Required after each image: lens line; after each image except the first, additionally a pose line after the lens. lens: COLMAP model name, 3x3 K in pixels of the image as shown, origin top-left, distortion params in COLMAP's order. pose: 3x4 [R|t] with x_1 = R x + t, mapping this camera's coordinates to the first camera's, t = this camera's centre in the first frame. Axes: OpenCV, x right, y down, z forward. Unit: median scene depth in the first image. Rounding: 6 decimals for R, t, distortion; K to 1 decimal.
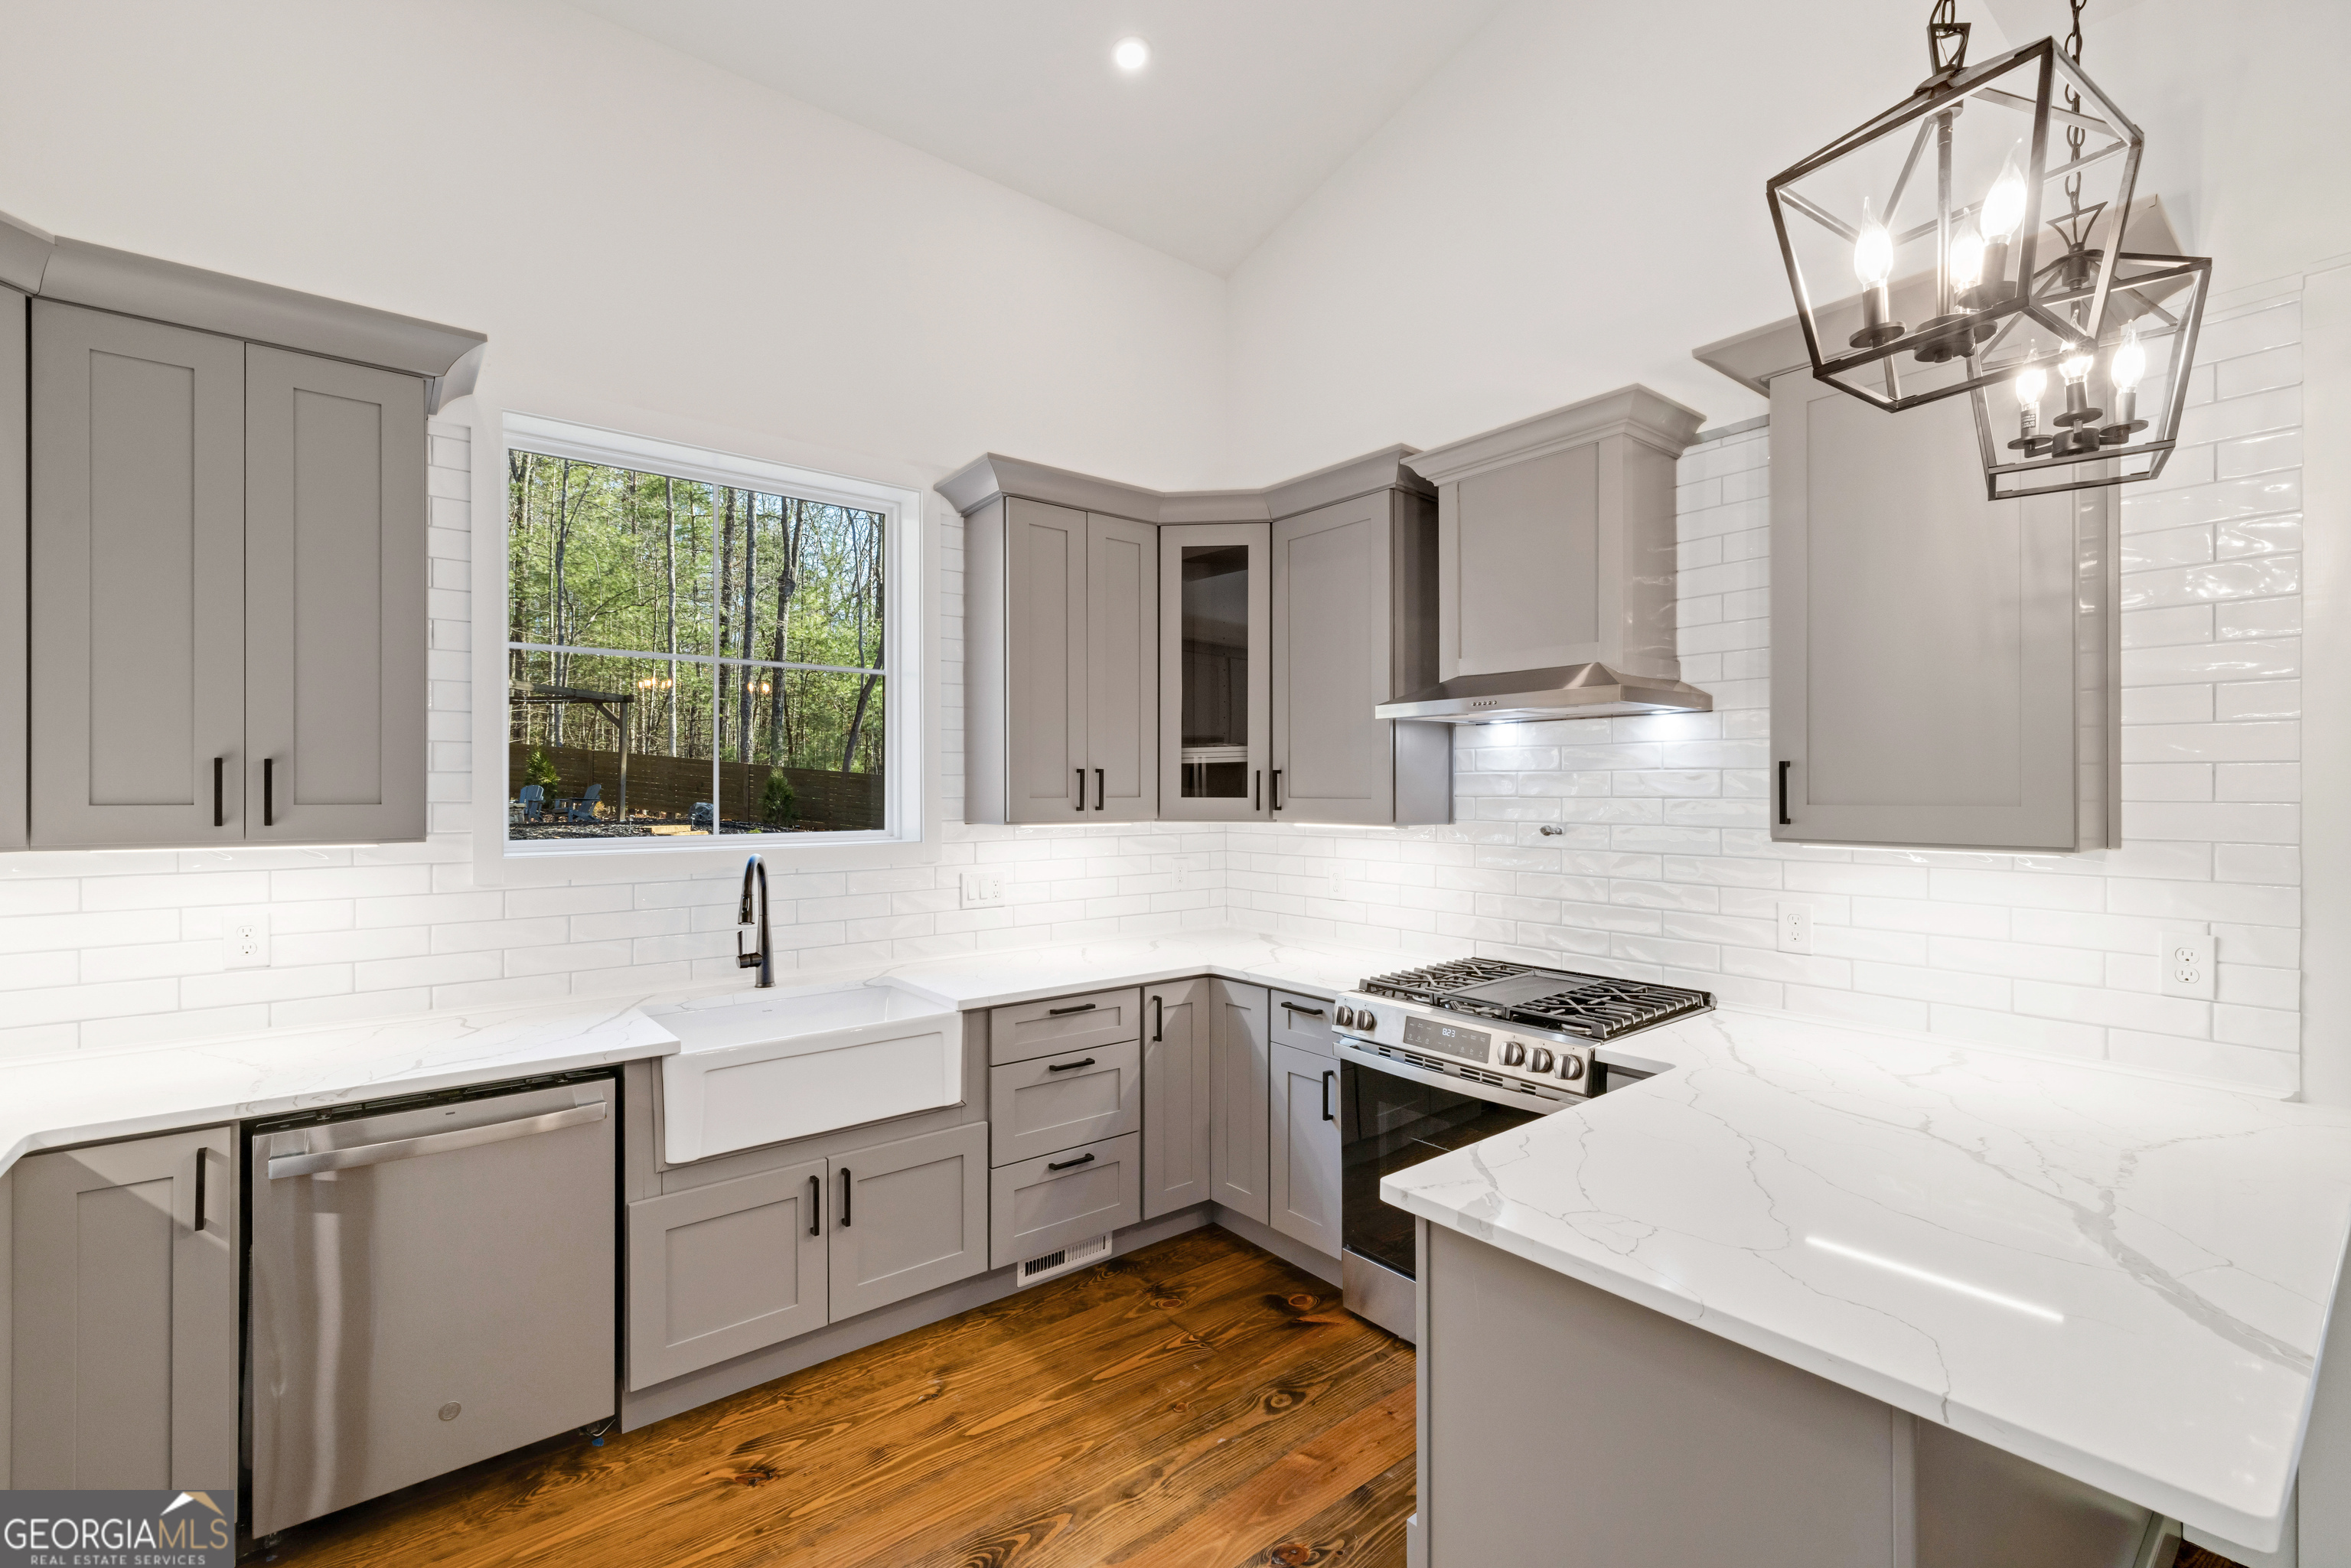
lens RADIAL K [[1036.2, 0, 1175.5], [0, 1036.2, 784.0], [0, 0, 1]] dist [0.001047, 0.000039]
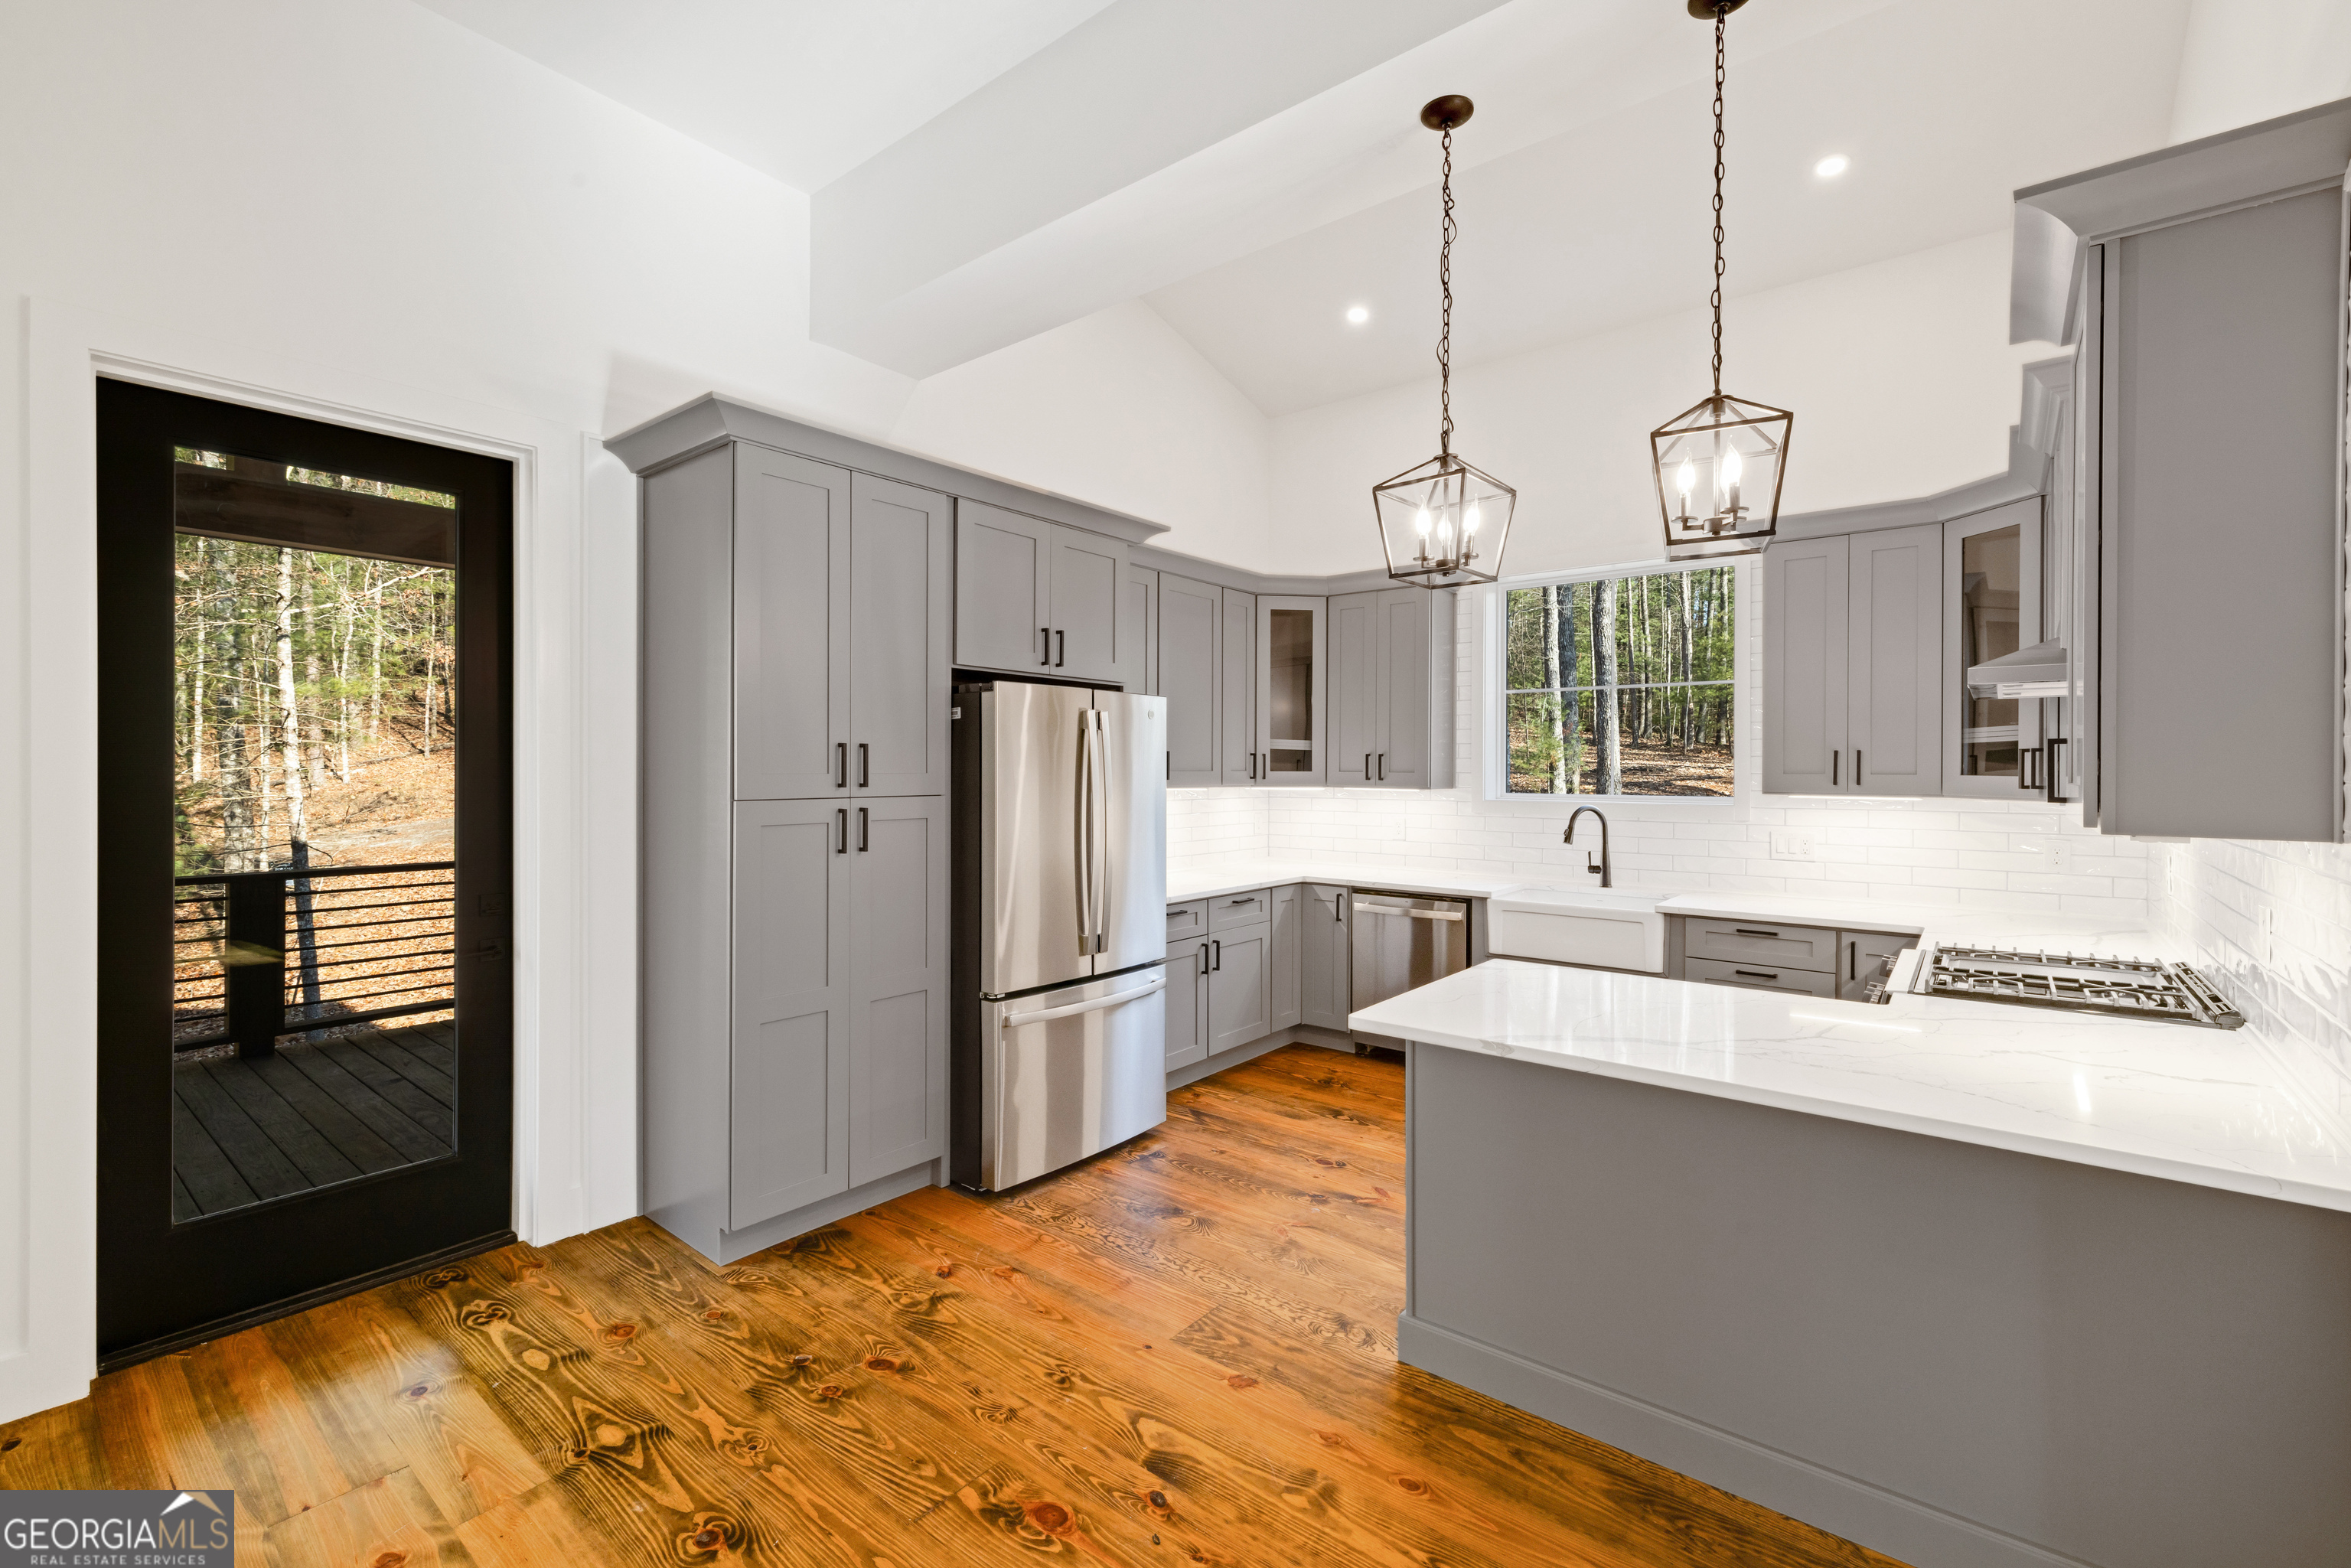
lens RADIAL K [[978.6, 0, 1172.3], [0, 978.6, 772.5], [0, 0, 1]] dist [0.000286, 0.000044]
pose [[0.196049, 0.005084, -0.980581, 1.020684], [0.000199, 0.999986, 0.005224, 0.005630], [0.980594, -0.001219, 0.196046, 0.020234]]
